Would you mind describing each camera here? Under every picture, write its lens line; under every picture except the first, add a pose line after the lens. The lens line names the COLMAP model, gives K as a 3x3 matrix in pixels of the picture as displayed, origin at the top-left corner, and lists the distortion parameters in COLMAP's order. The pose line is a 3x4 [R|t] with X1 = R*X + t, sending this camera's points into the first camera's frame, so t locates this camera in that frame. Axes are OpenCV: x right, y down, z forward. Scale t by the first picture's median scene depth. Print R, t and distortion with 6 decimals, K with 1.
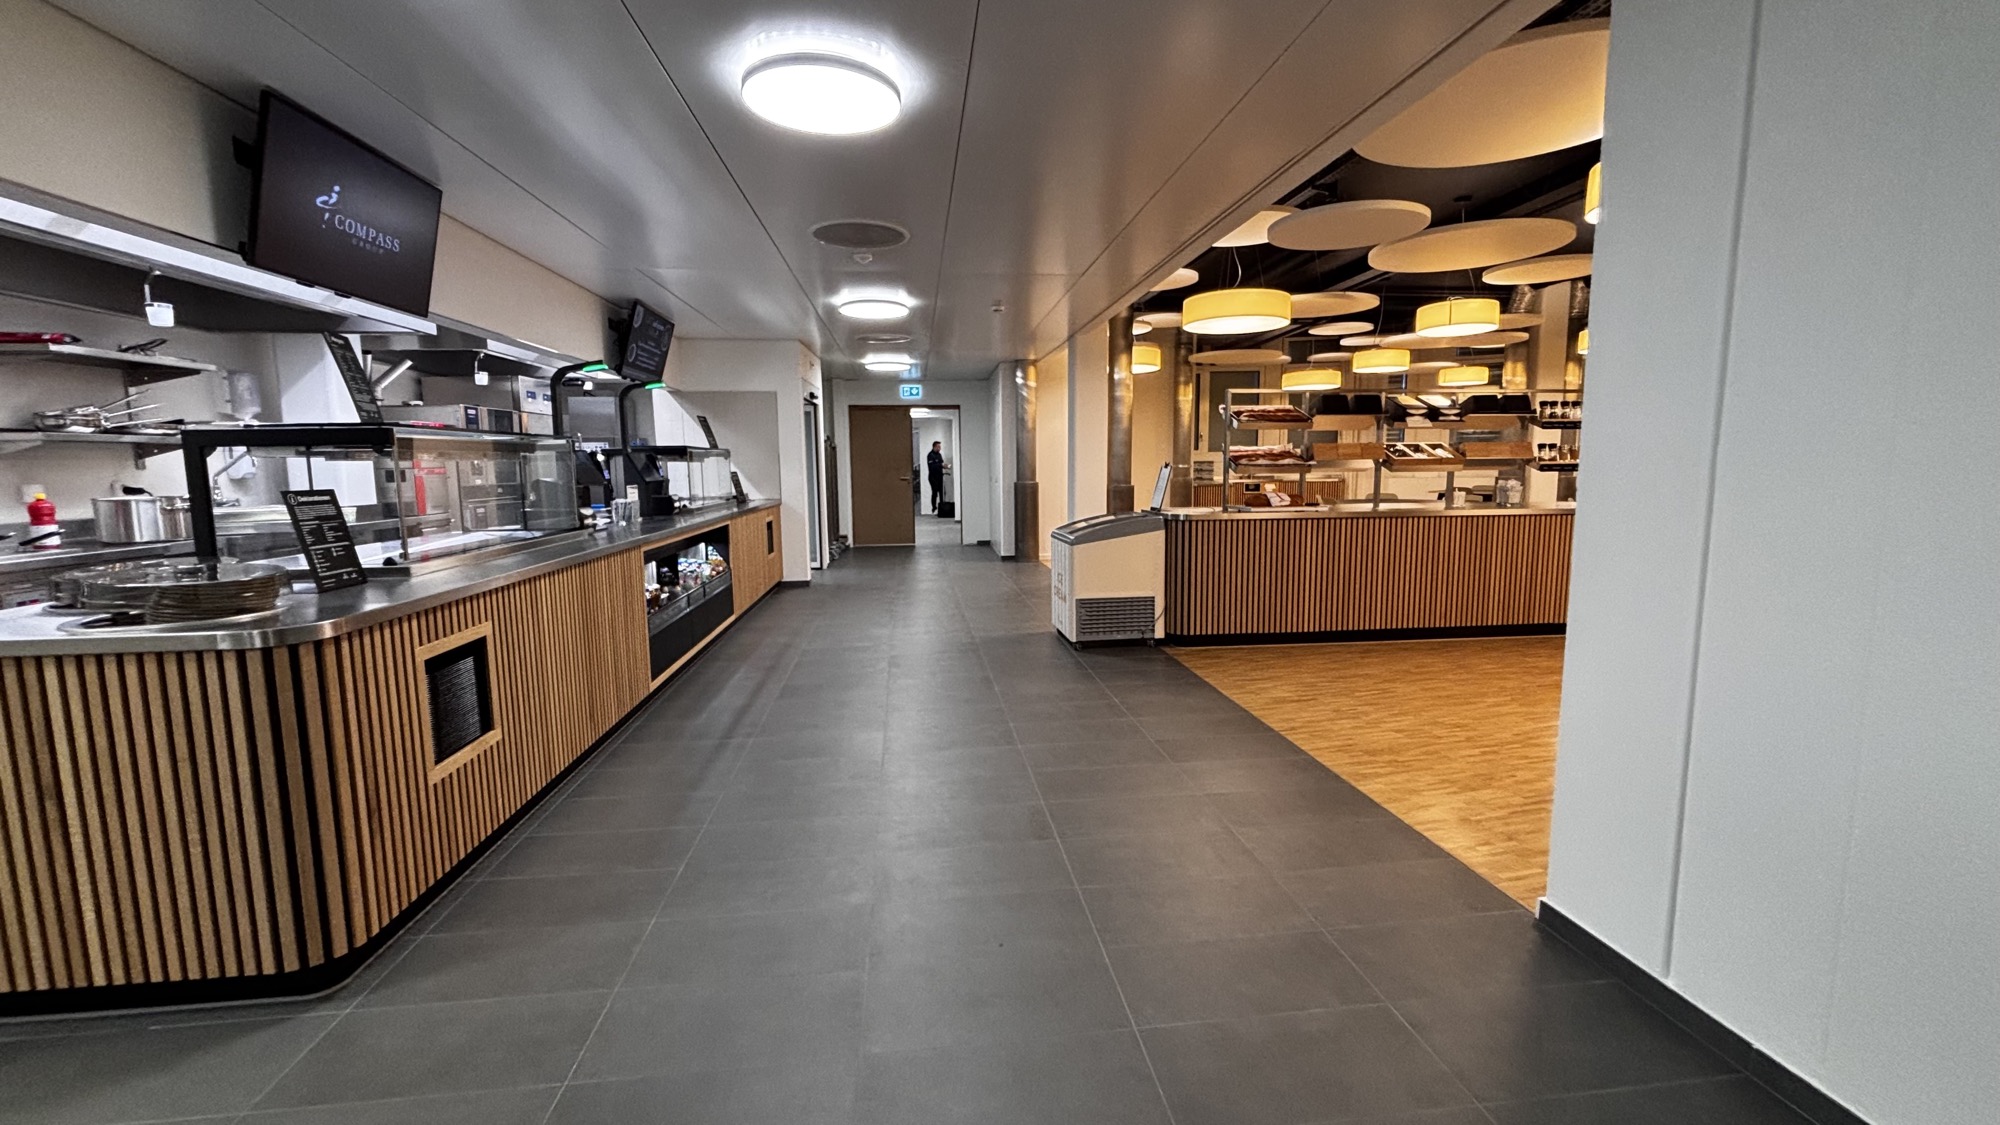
lens RADIAL K [[809.0, 0, 994.7], [0, 809.0, 558.0], [0, 0, 1]] dist [0.000489, -0.000245]
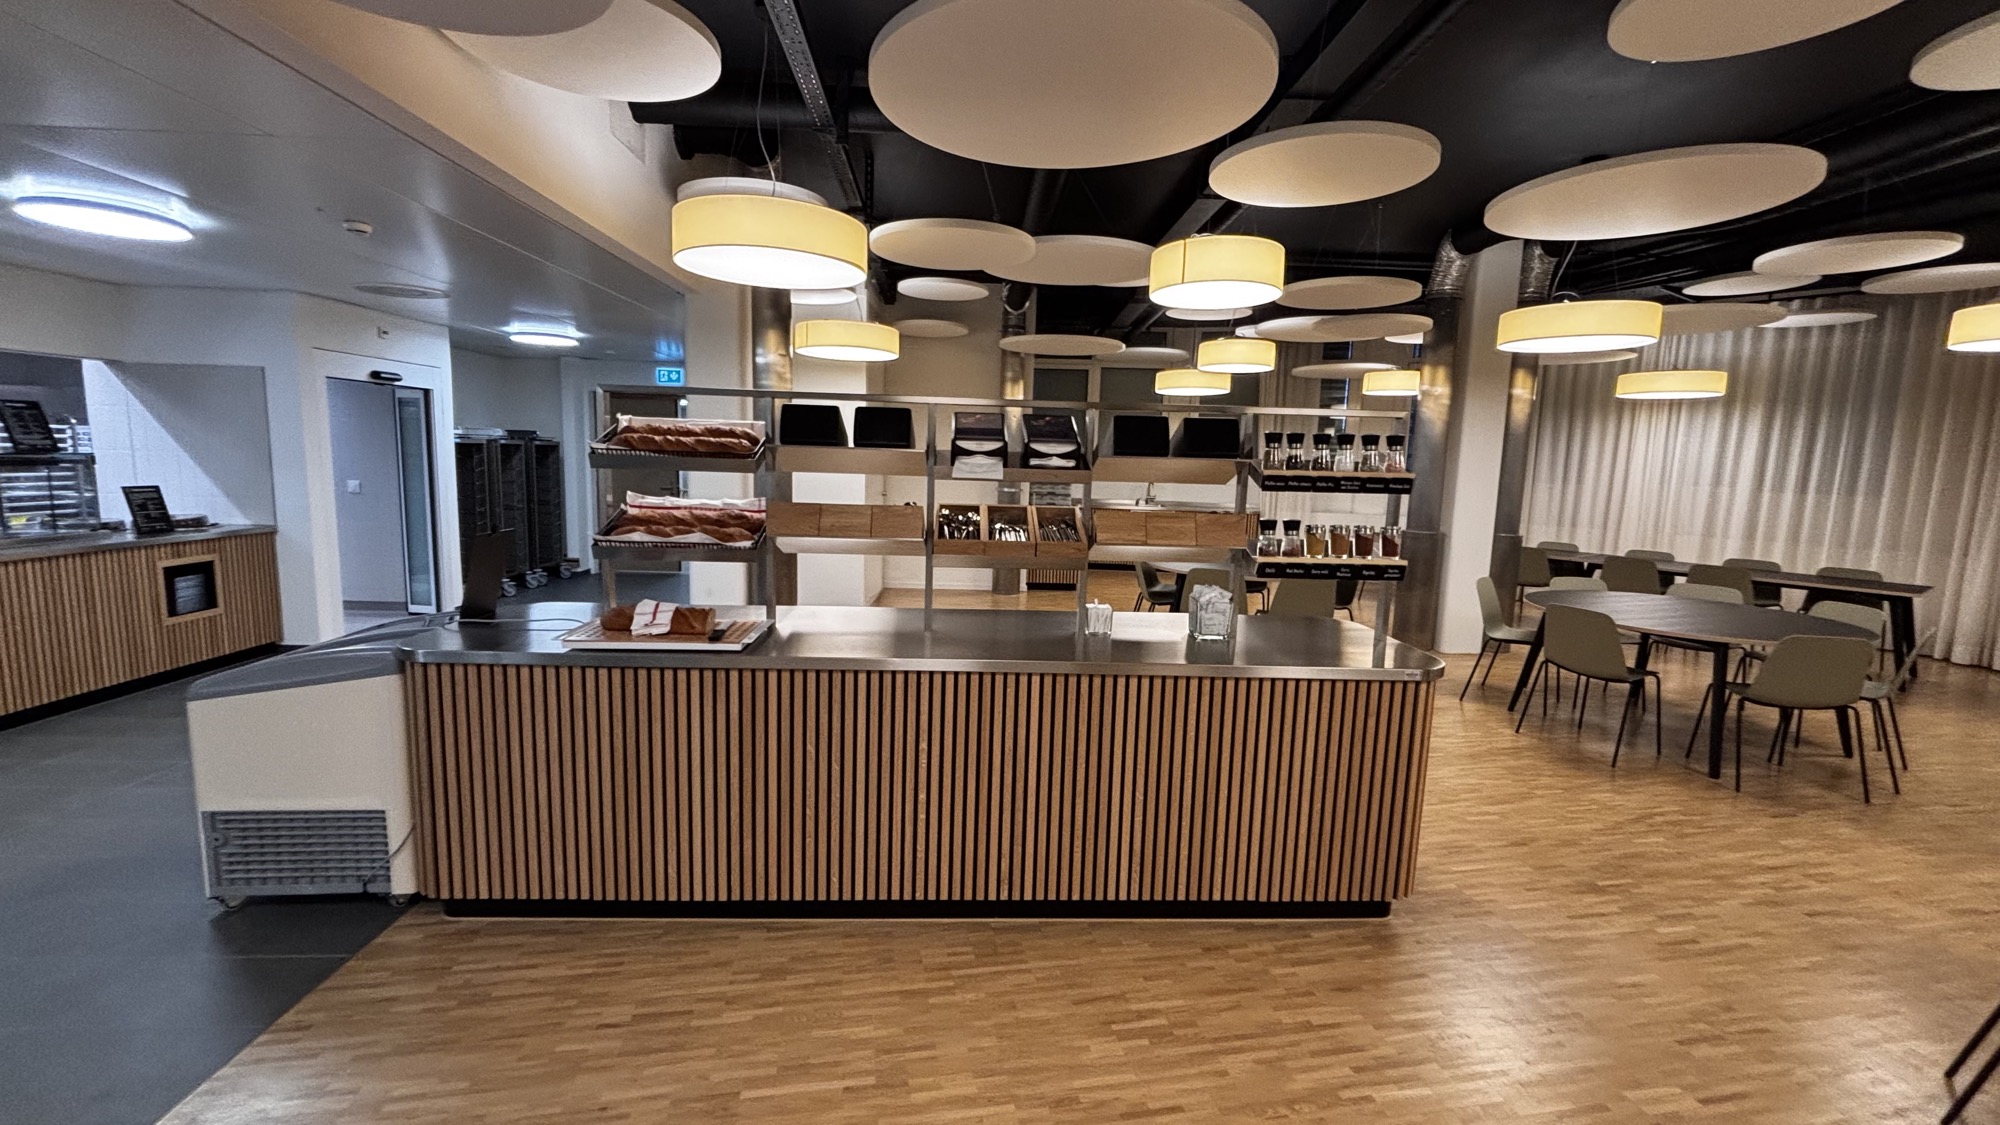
lens RADIAL K [[809.0, 0, 994.7], [0, 809.0, 558.0], [0, 0, 1]] dist [0.000489, -0.000245]
pose [[0.997545, 0.045851, -0.052924, 0.555954], [-0.045260, 0.998899, 0.012307, -0.120255], [0.053430, -0.009881, 0.998523, 0.519031]]
